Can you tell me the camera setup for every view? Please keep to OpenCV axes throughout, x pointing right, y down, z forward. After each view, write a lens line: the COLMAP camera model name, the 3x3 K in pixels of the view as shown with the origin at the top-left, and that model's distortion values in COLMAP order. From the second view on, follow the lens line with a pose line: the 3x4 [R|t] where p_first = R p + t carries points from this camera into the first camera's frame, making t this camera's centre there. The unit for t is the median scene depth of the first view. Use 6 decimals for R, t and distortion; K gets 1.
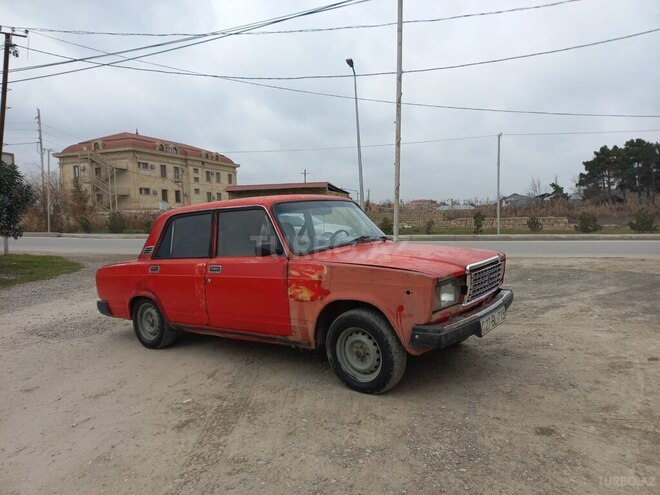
lens RADIAL K [[464.9, 0, 328.7], [0, 464.9, 231.3], [0, 0, 1]] dist [0.072748, -0.056781]
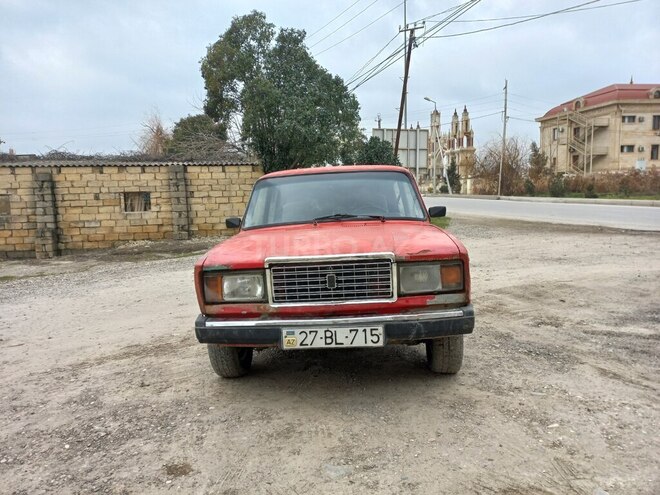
lens RADIAL K [[472.3, 0, 324.6], [0, 472.3, 222.9], [0, 0, 1]] dist [0.046695, -0.013472]
pose [[0.563395, 0.060918, -0.823939, 0.036529], [-0.010261, 0.997717, 0.066750, -0.001494], [0.826124, -0.029152, 0.562734, 0.022488]]
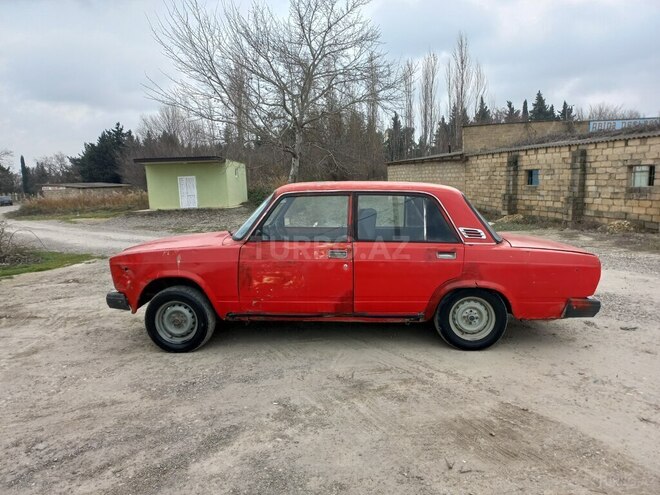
lens RADIAL K [[476.4, 0, 326.1], [0, 476.4, 226.2], [0, 0, 1]] dist [0.042342, -0.010254]
pose [[-0.828982, 0.117576, -0.546777, 0.025257], [0.048976, 0.989158, 0.138450, -0.006370], [0.557127, 0.087993, -0.825752, 0.096862]]
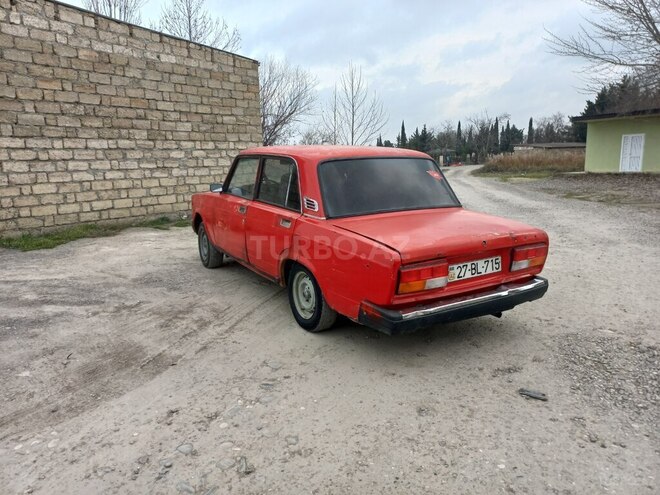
lens RADIAL K [[476.4, 0, 326.1], [0, 476.4, 226.2], [0, 0, 1]] dist [0.042342, -0.010254]
pose [[-0.922606, 0.003326, 0.385729, -0.028194], [0.069313, 0.985117, 0.157293, -0.003161], [-0.379464, 0.171855, -0.909105, 0.104174]]
